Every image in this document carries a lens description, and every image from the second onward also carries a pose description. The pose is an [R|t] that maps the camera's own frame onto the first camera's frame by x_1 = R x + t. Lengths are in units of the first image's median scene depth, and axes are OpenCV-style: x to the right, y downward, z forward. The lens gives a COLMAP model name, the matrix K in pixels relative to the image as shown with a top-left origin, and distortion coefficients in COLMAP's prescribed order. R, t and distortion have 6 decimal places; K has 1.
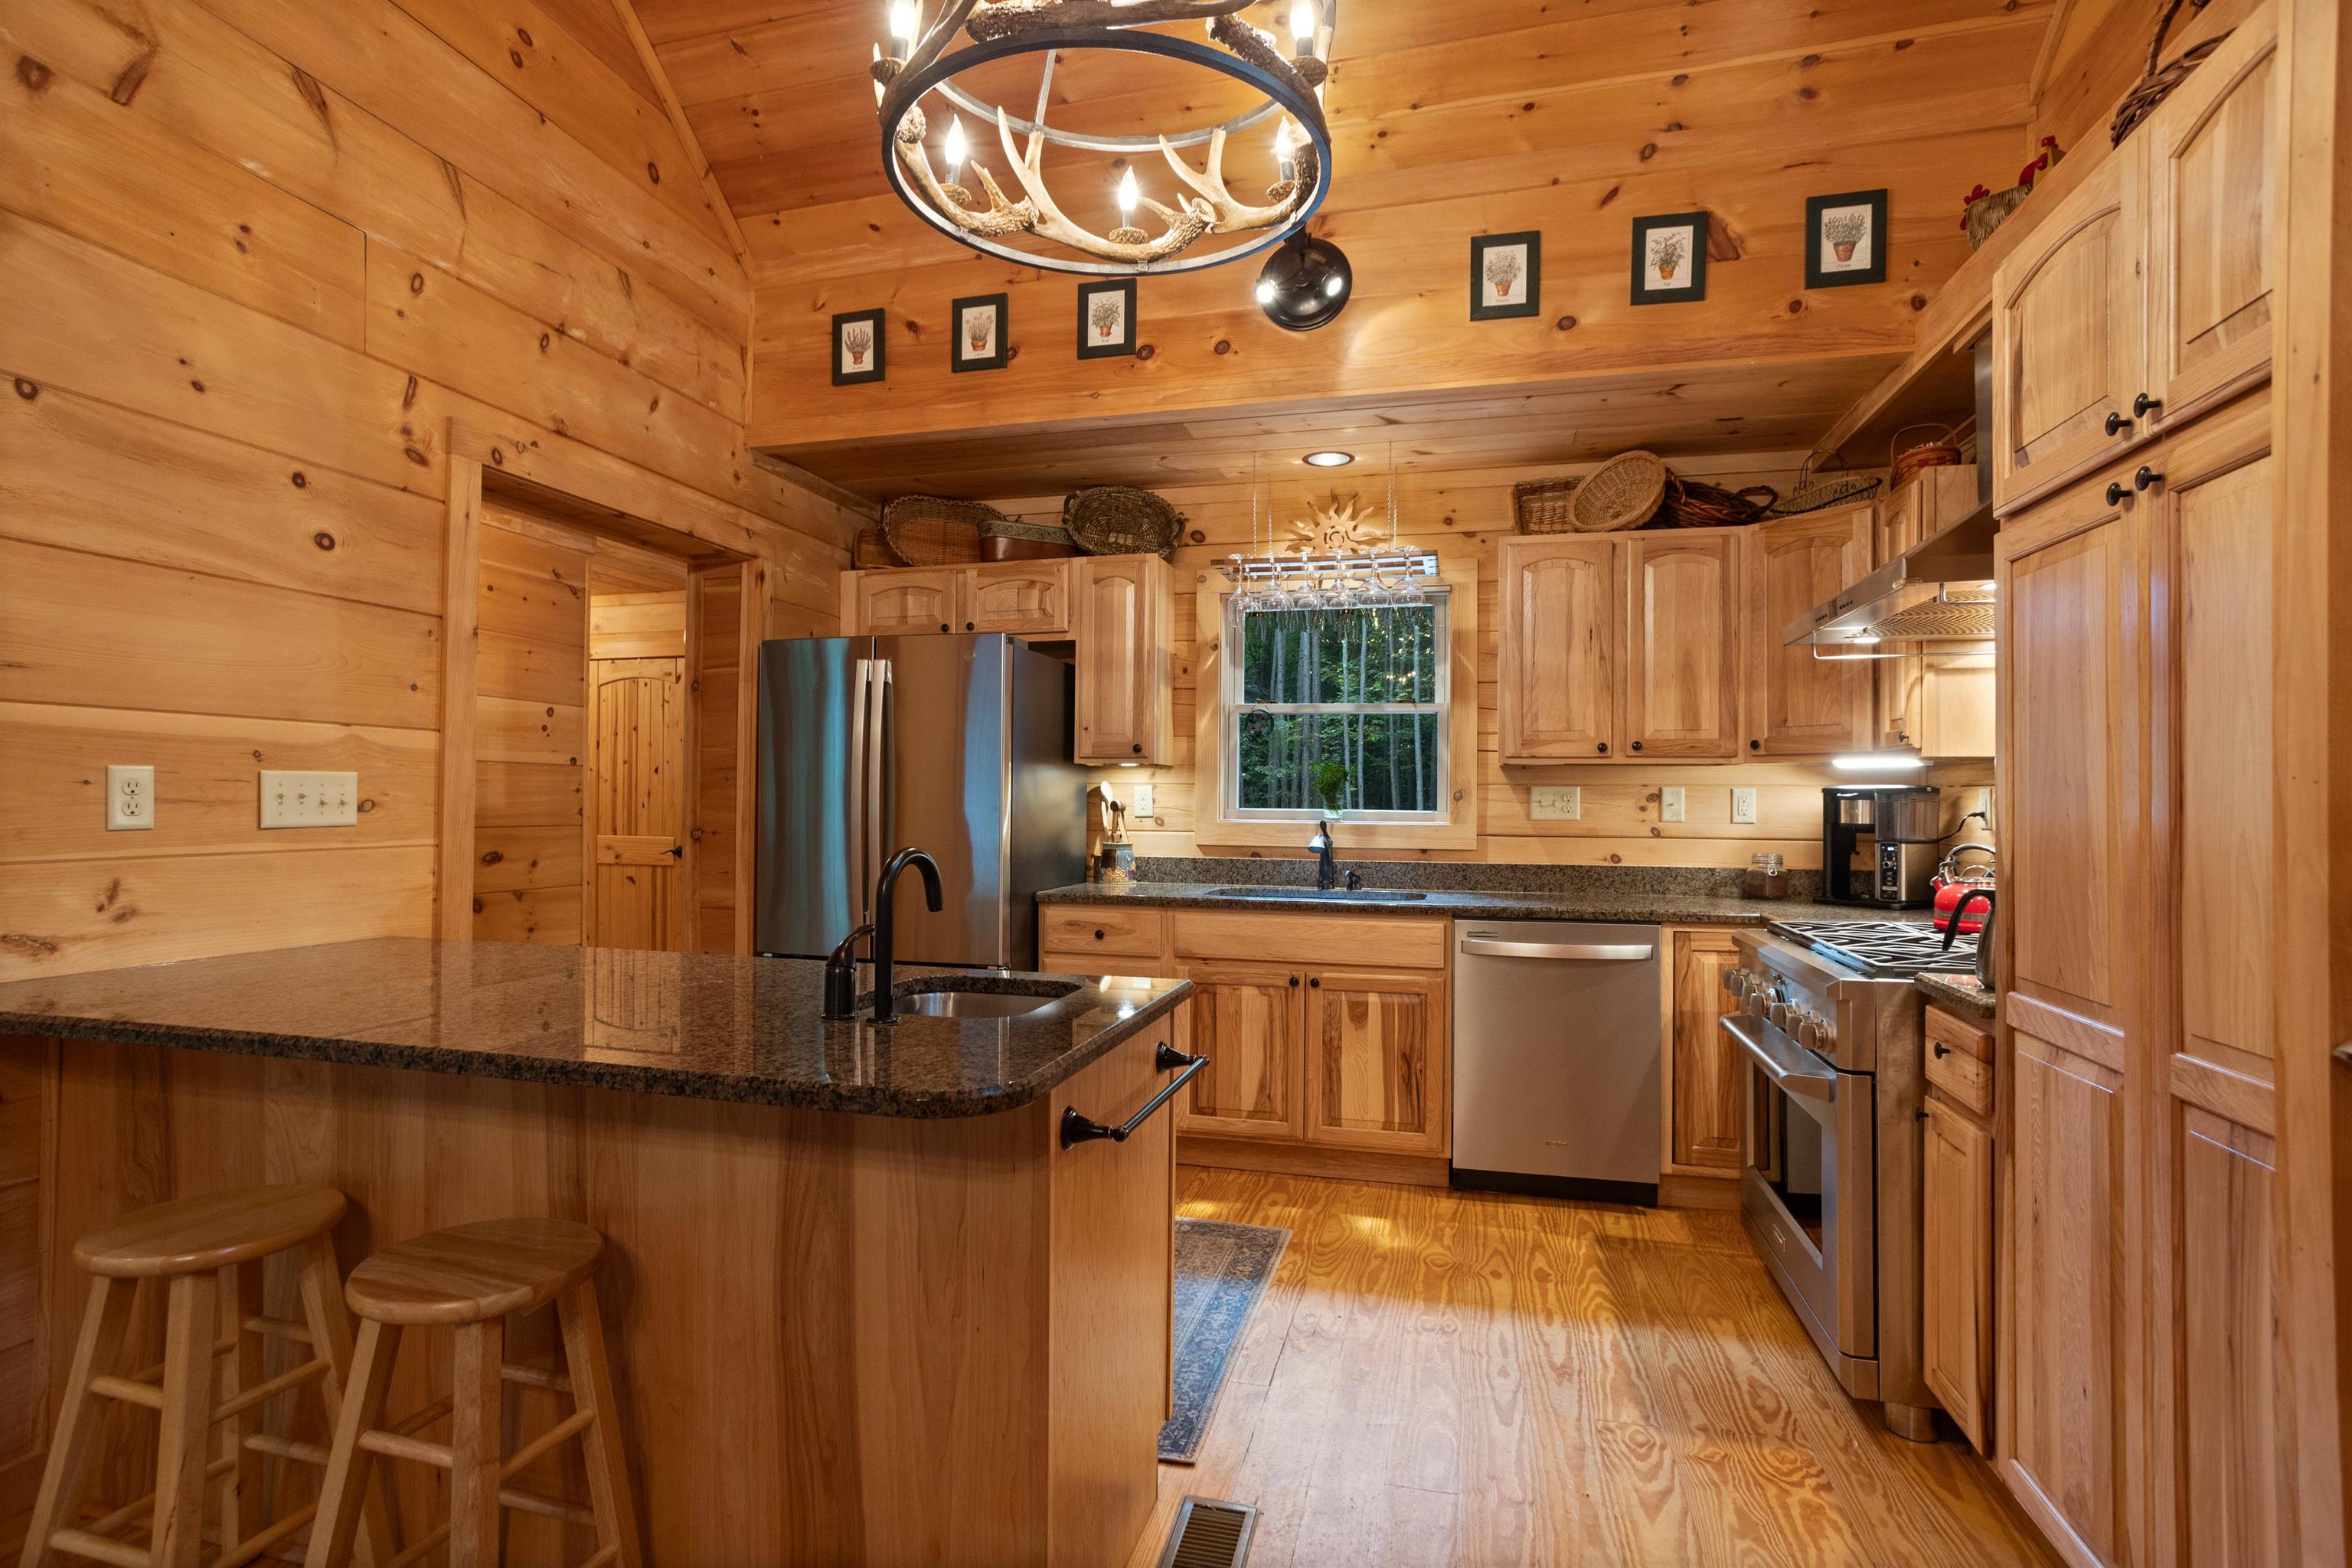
lens RADIAL K [[1144.7, 0, 1167.4], [0, 1144.7, 783.9], [0, 0, 1]] dist [-0.012507, 0.001715]
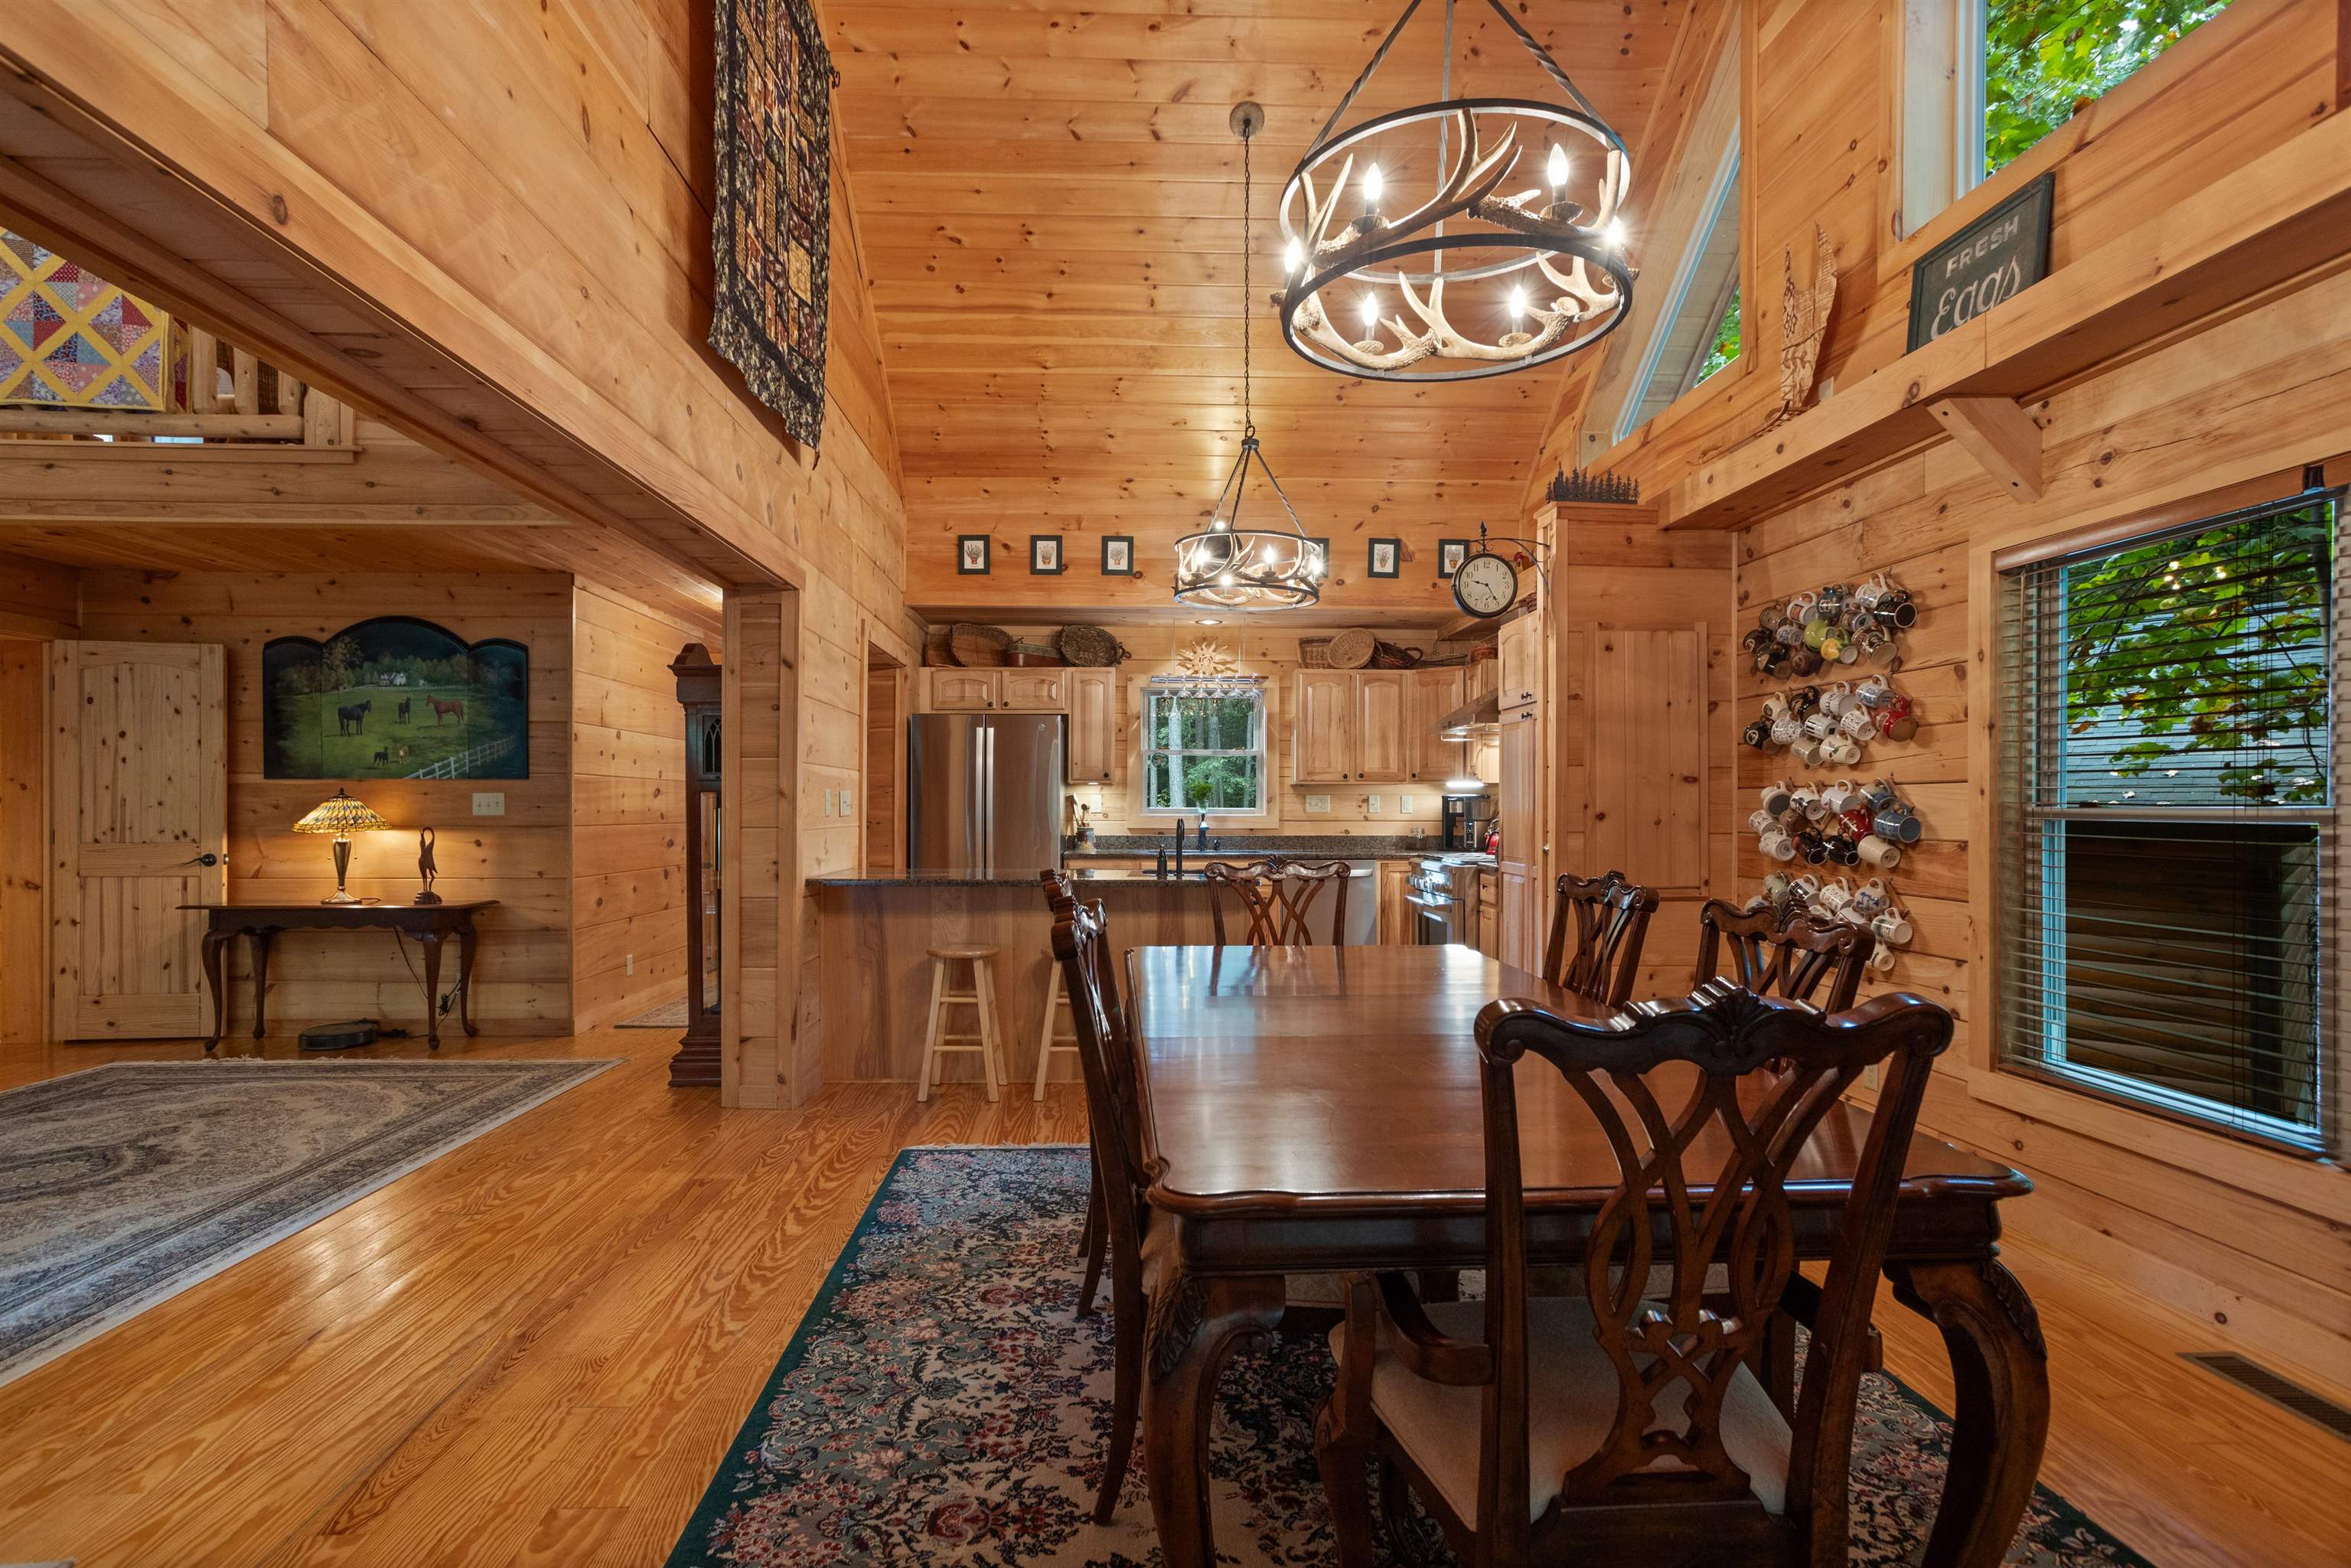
lens RADIAL K [[1144.2, 0, 1174.5], [0, 1144.2, 800.0], [0, 0, 1]] dist [-0.012507, 0.001715]
pose [[0.952653, -0.004050, 0.304033, -0.539729], [0.000606, 0.999935, 0.011420, -0.013052], [-0.304059, -0.010695, 0.952593, -0.863871]]
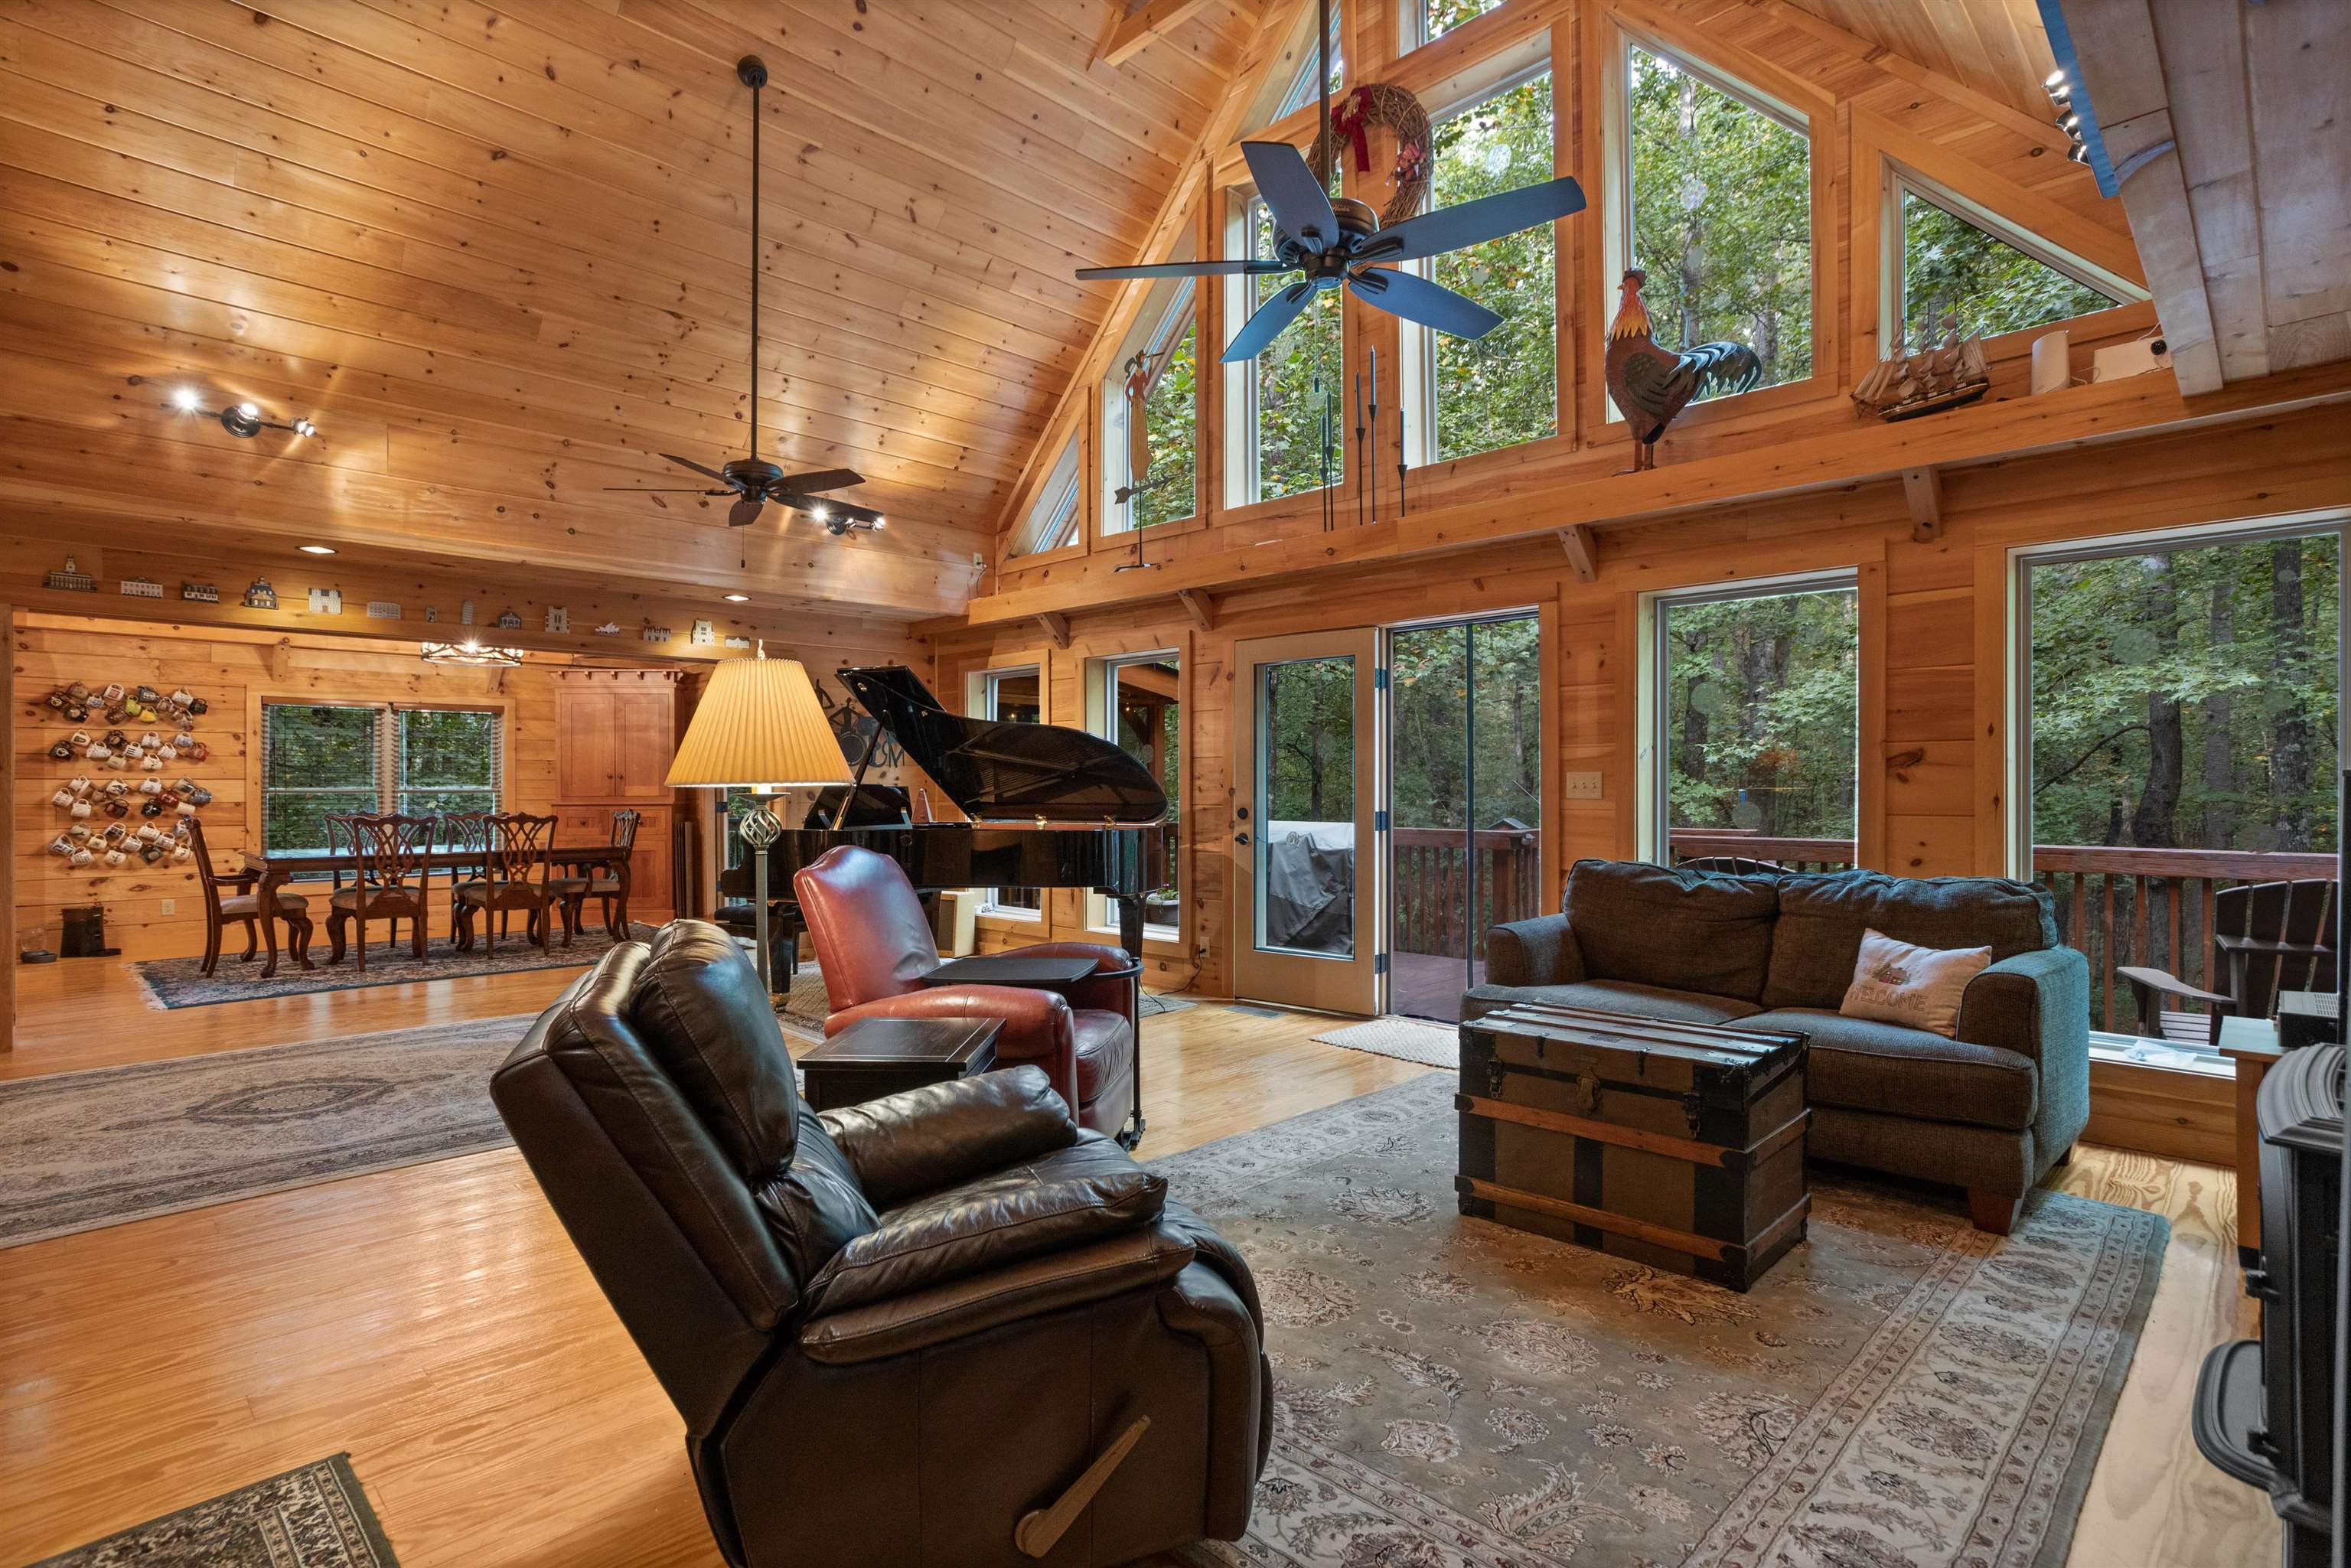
lens RADIAL K [[1144.2, 0, 1170.8], [0, 1144.2, 789.4], [0, 0, 1]] dist [-0.012507, 0.001715]
pose [[-0.865185, -0.006394, 0.501412, -2.606405], [-0.011745, 0.999903, -0.007516, -0.001584], [-0.501315, -0.012392, -0.865176, 0.953042]]
